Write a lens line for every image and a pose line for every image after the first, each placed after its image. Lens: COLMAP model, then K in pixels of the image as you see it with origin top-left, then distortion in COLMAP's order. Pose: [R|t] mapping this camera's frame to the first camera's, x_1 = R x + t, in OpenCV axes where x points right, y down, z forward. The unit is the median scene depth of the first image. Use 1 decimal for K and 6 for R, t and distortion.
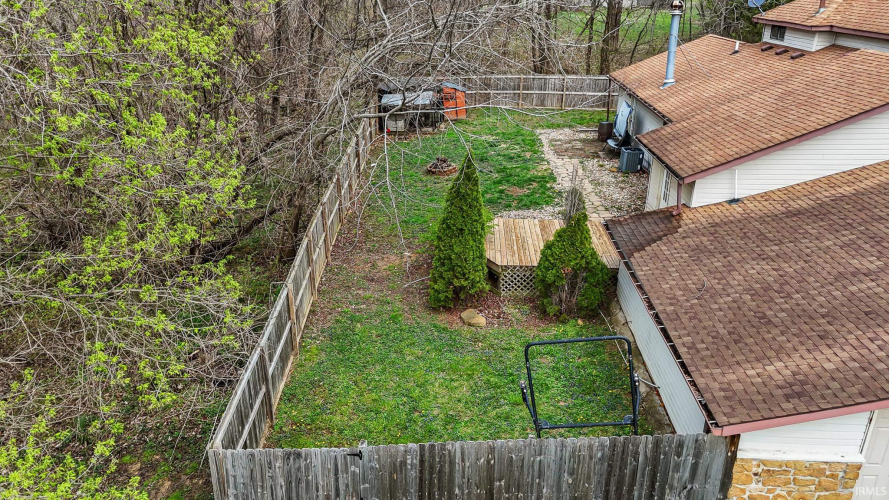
lens RADIAL K [[664.1, 0, 454.1], [0, 664.1, 248.9], [0, 0, 1]] dist [0.099413, -0.115231]
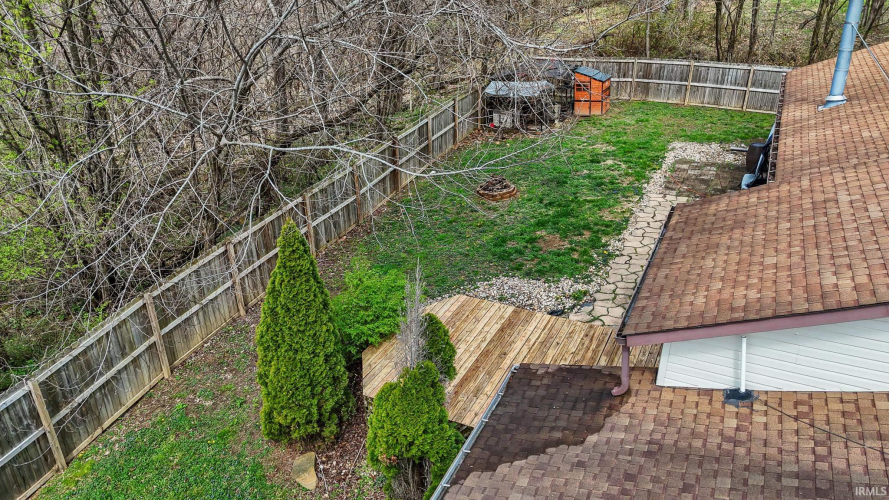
lens RADIAL K [[664.1, 0, 454.1], [0, 664.1, 248.9], [0, 0, 1]] dist [0.099413, -0.115231]
pose [[0.925801, 0.145943, -0.348701, 0.242983], [-0.127232, 0.988949, 0.076105, -0.120333], [0.355955, -0.026092, 0.934139, 0.300348]]
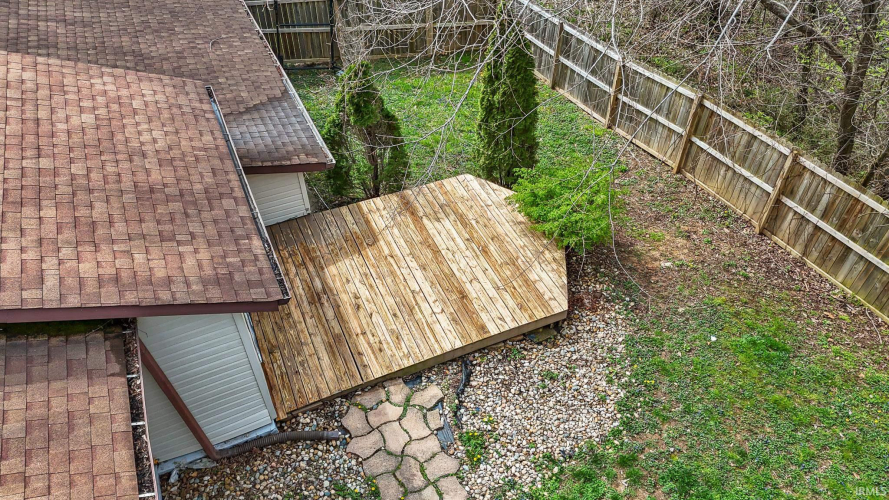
lens RADIAL K [[664.1, 0, 454.1], [0, 664.1, 248.9], [0, 0, 1]] dist [0.099413, -0.115231]
pose [[-0.895126, 0.299497, -0.330229, 0.240490], [-0.173534, 0.448239, 0.876908, -0.408188], [0.410653, 0.842249, -0.349257, 0.928370]]
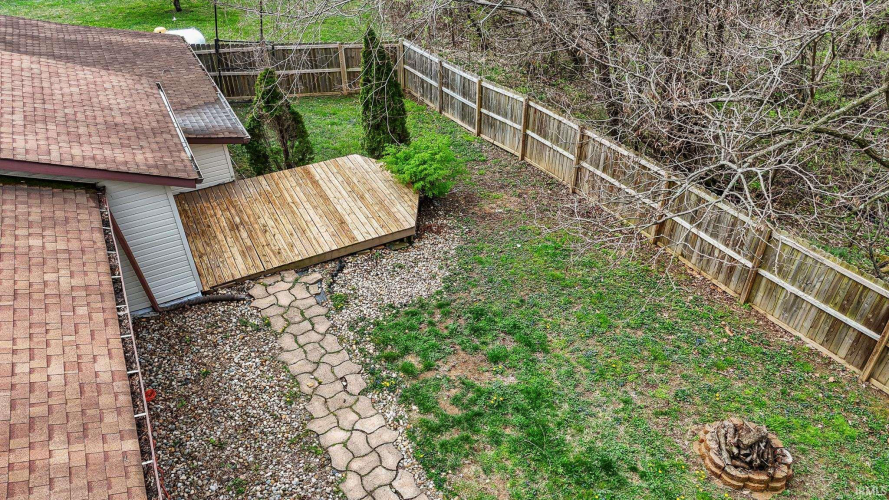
lens RADIAL K [[664.1, 0, 454.1], [0, 664.1, 248.9], [0, 0, 1]] dist [0.099413, -0.115231]
pose [[-0.866450, 0.290653, -0.405938, 0.267549], [-0.186399, 0.565957, 0.803086, -0.511512], [0.463163, 0.771500, -0.436196, 1.136564]]
